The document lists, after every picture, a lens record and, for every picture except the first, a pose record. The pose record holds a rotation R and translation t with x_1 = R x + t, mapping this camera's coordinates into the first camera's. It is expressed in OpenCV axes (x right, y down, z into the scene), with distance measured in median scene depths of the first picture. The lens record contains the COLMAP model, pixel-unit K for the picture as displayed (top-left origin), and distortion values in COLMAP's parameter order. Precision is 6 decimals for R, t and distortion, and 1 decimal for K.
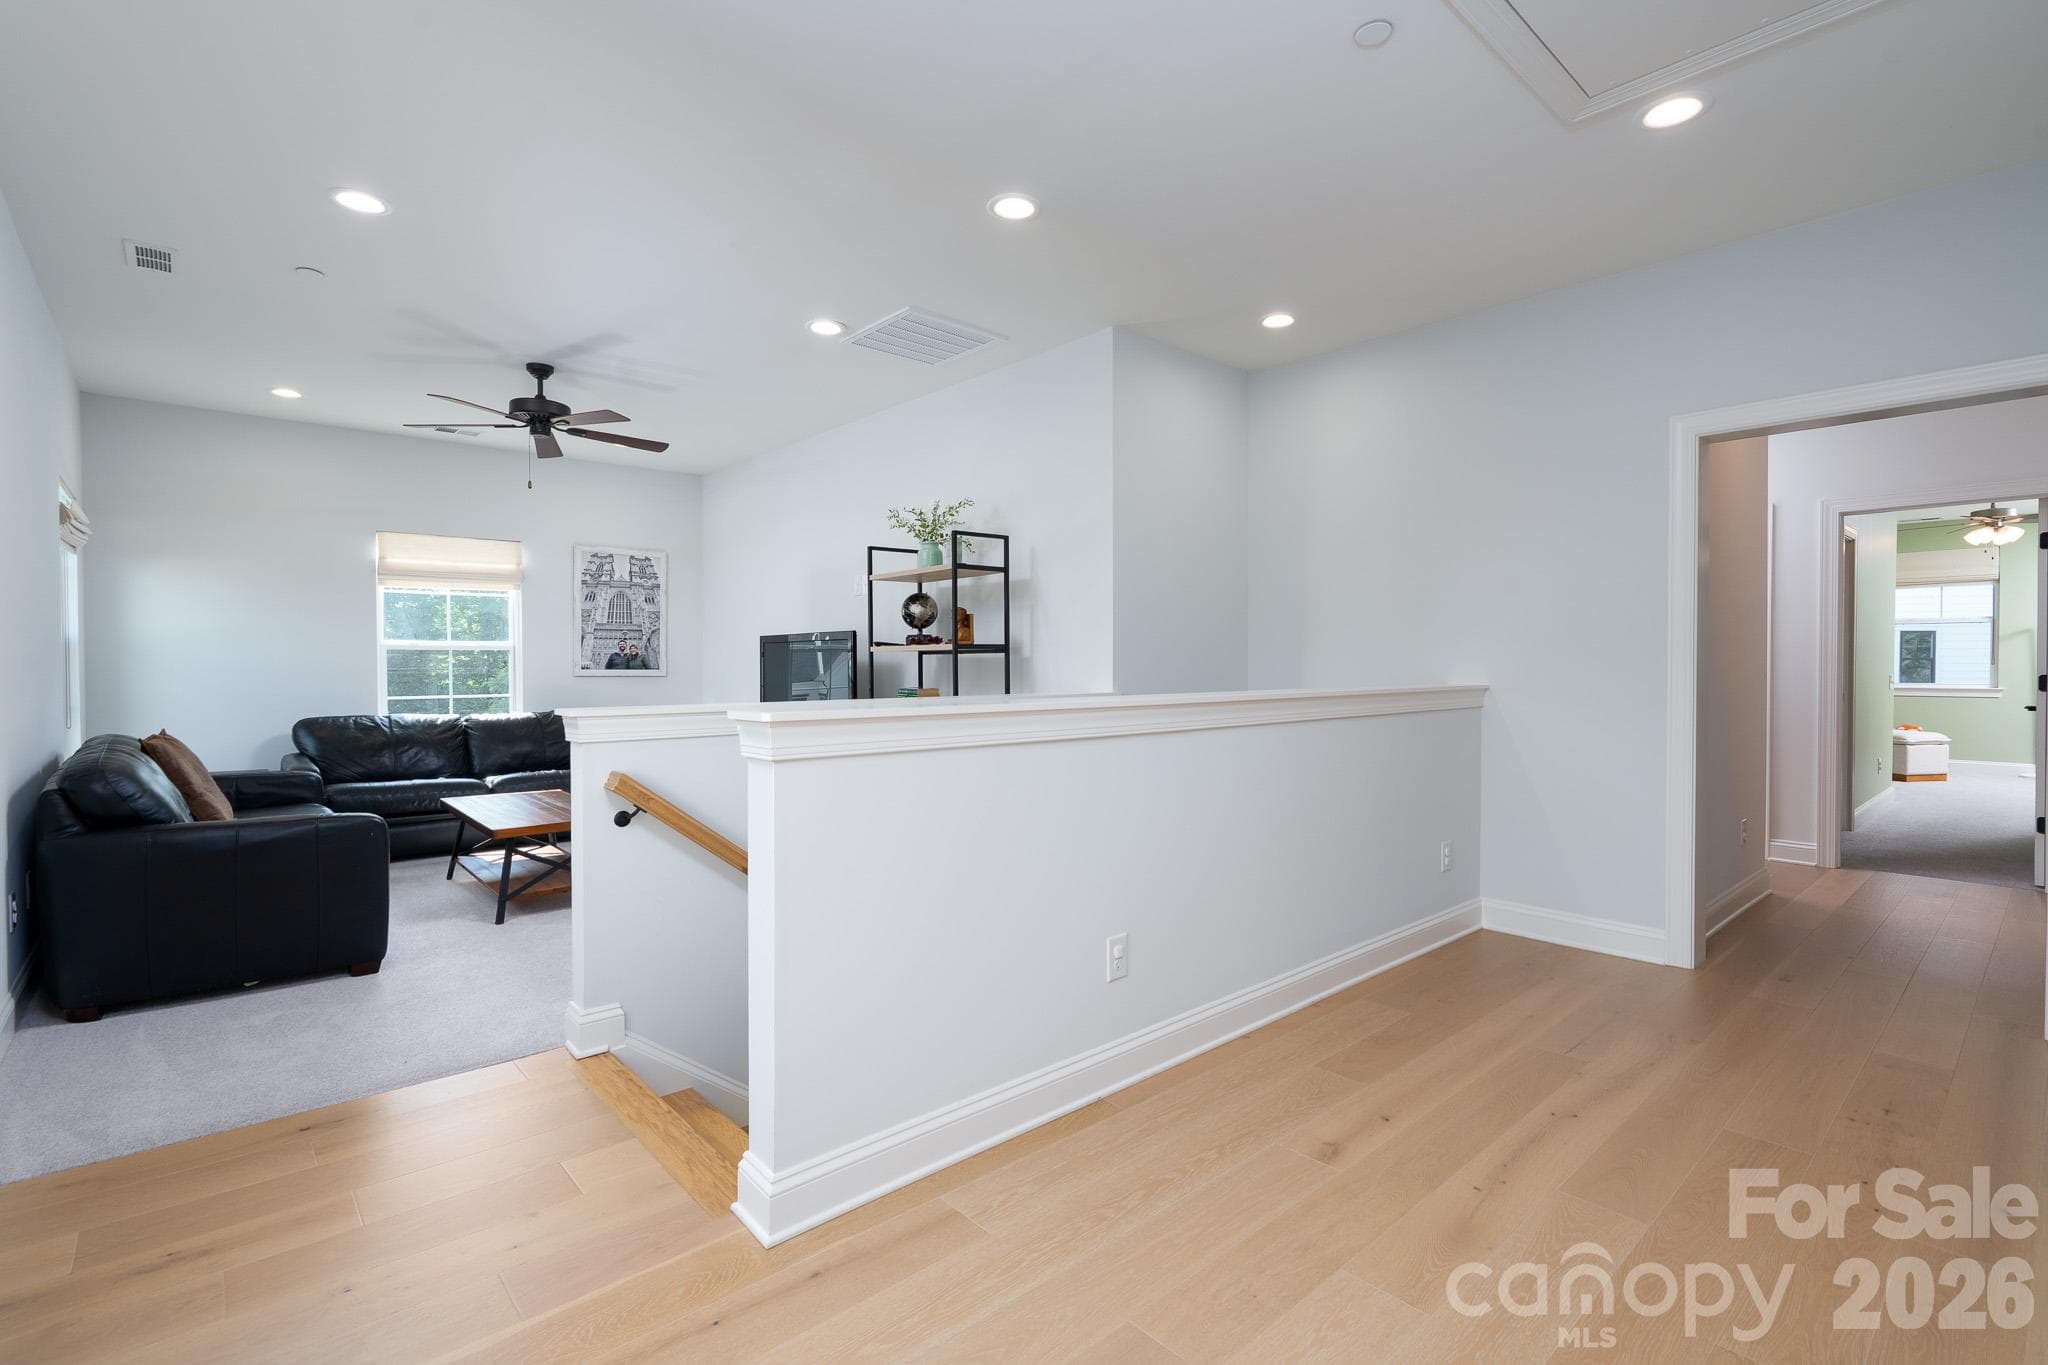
lens RADIAL K [[931.4, 0, 1029.3], [0, 931.4, 694.1], [0, 0, 1]] dist [0.002400, -0.000267]
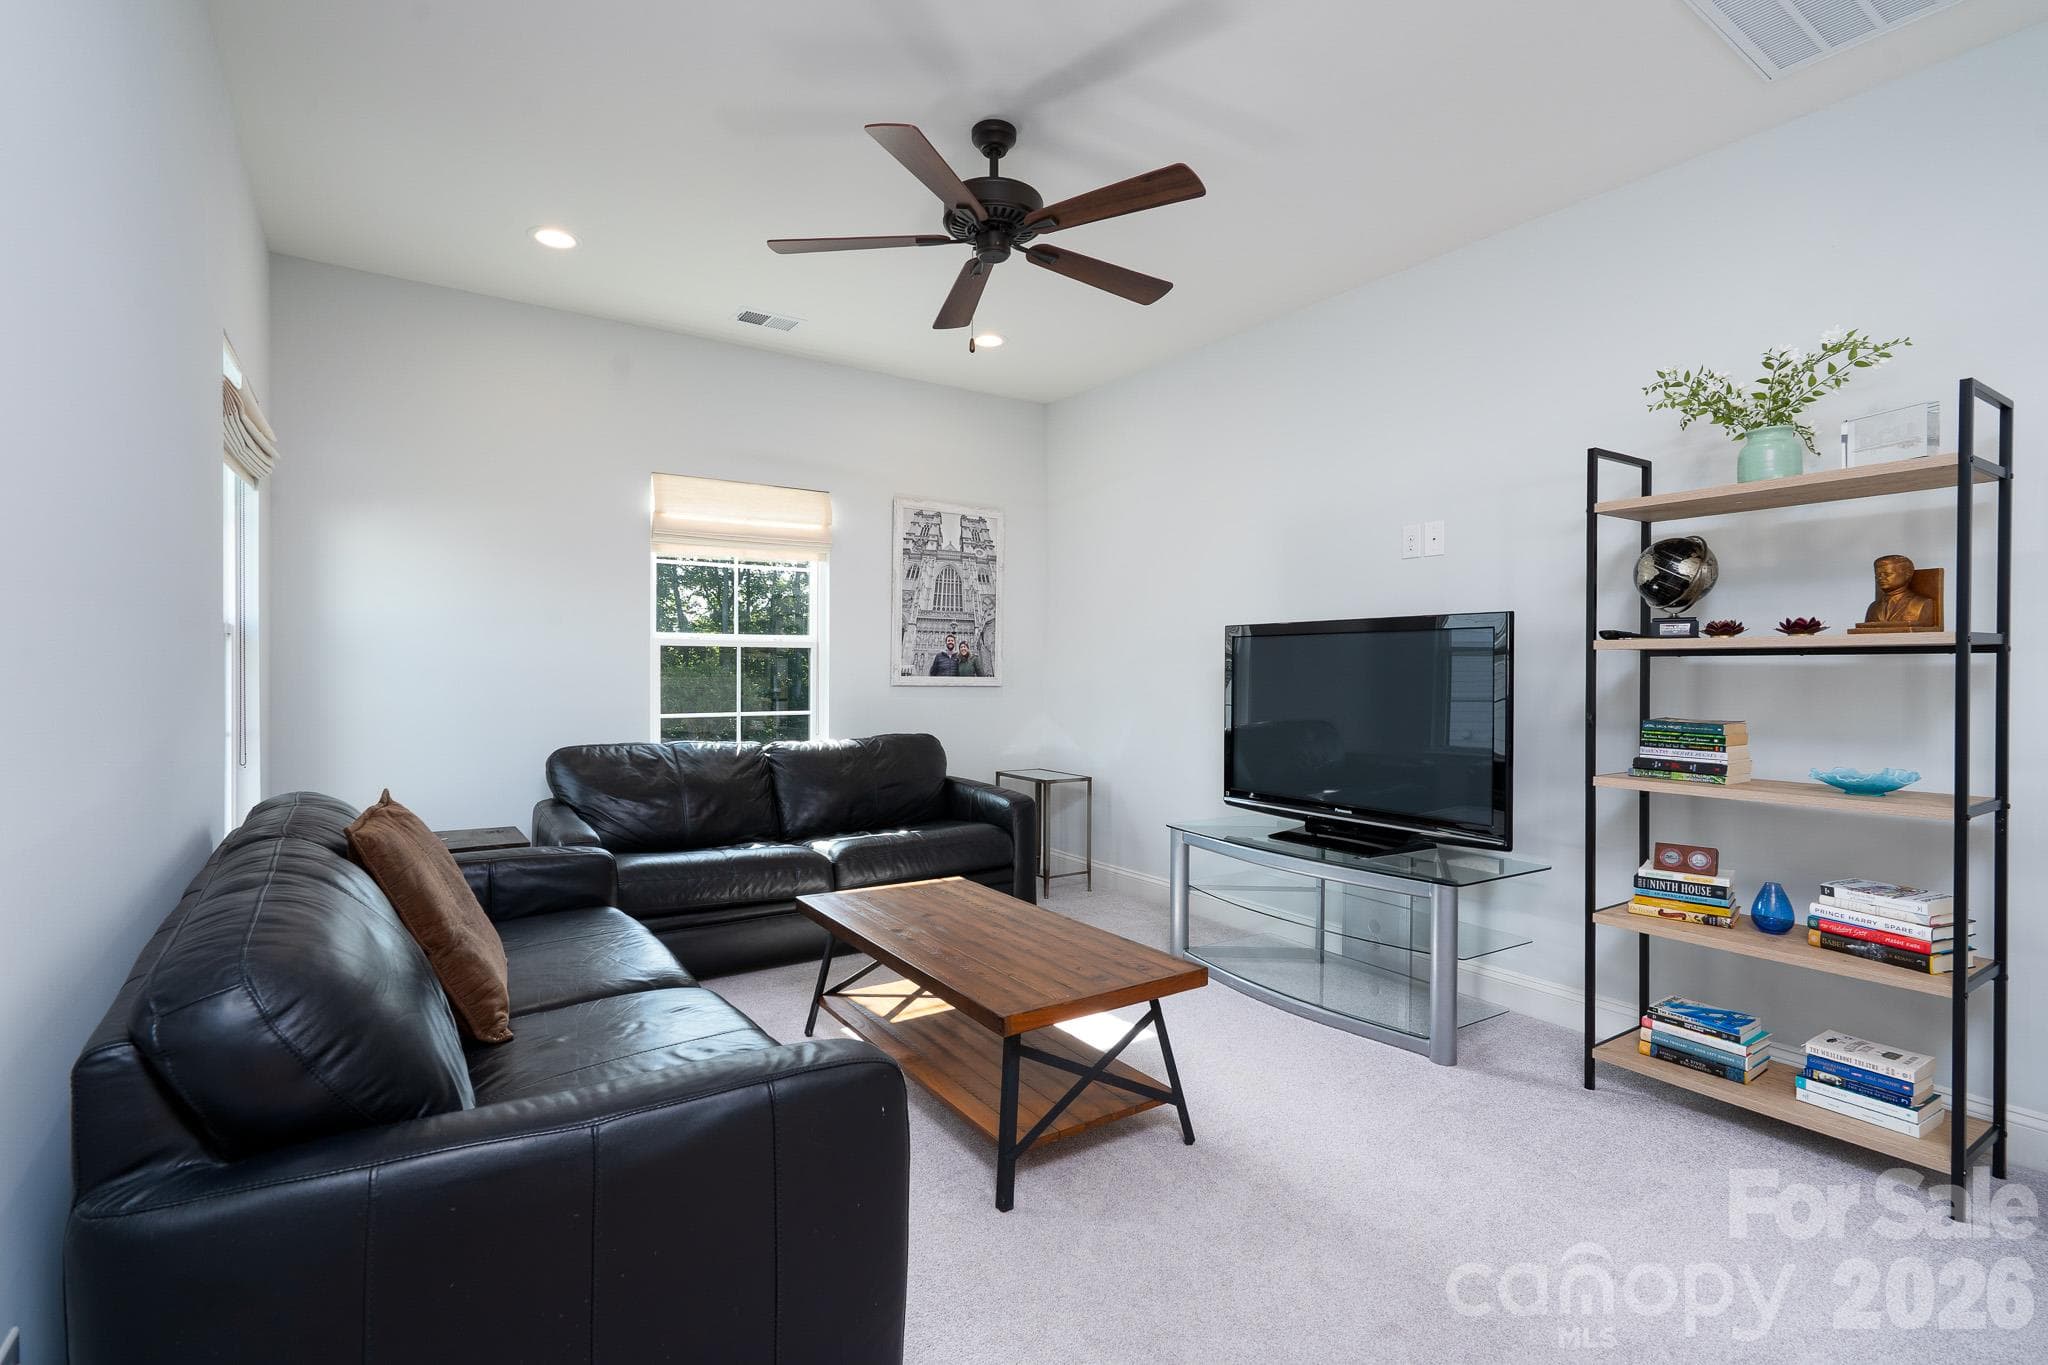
lens RADIAL K [[952.8, 0, 1017.4], [0, 952.8, 695.4], [0, 0, 1]] dist [0.004161, 0.000639]
pose [[0.990041, 0.012271, -0.140245, -0.312587], [-0.012996, 0.999906, -0.004257, -0.010611], [0.140180, 0.006037, 0.990108, 0.322689]]
